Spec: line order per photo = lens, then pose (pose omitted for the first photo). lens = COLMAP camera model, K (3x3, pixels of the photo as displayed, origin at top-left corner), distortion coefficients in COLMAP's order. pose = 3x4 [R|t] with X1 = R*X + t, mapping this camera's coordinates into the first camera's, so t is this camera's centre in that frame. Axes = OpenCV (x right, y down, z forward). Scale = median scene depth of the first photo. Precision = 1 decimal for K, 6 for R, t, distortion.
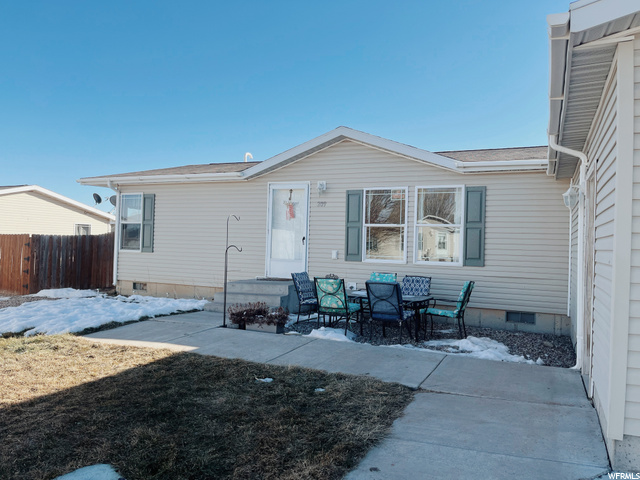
lens RADIAL K [[485.0, 0, 324.2], [0, 485.0, 238.9], [0, 0, 1]] dist [0.048130, -0.034076]
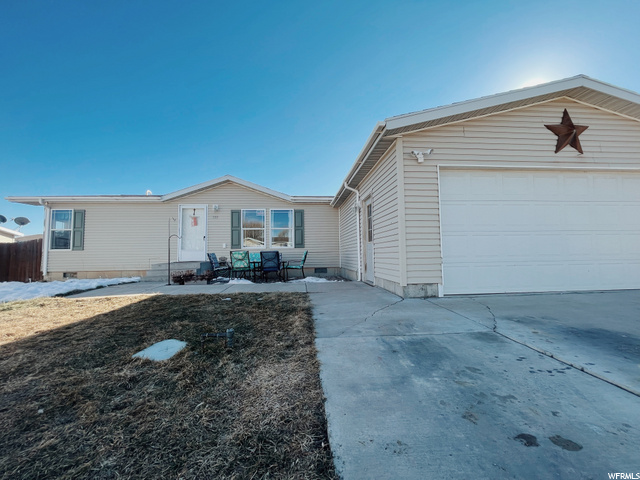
lens RADIAL K [[256.6, 0, 319.5], [0, 256.6, 239.9], [0, 0, 1]] dist [-0.002653, -0.000140]
pose [[0.873747, -0.012670, 0.486215, -0.141899], [0.033138, 0.998888, -0.033521, 0.059262], [-0.485250, 0.045401, 0.873196, 0.004039]]
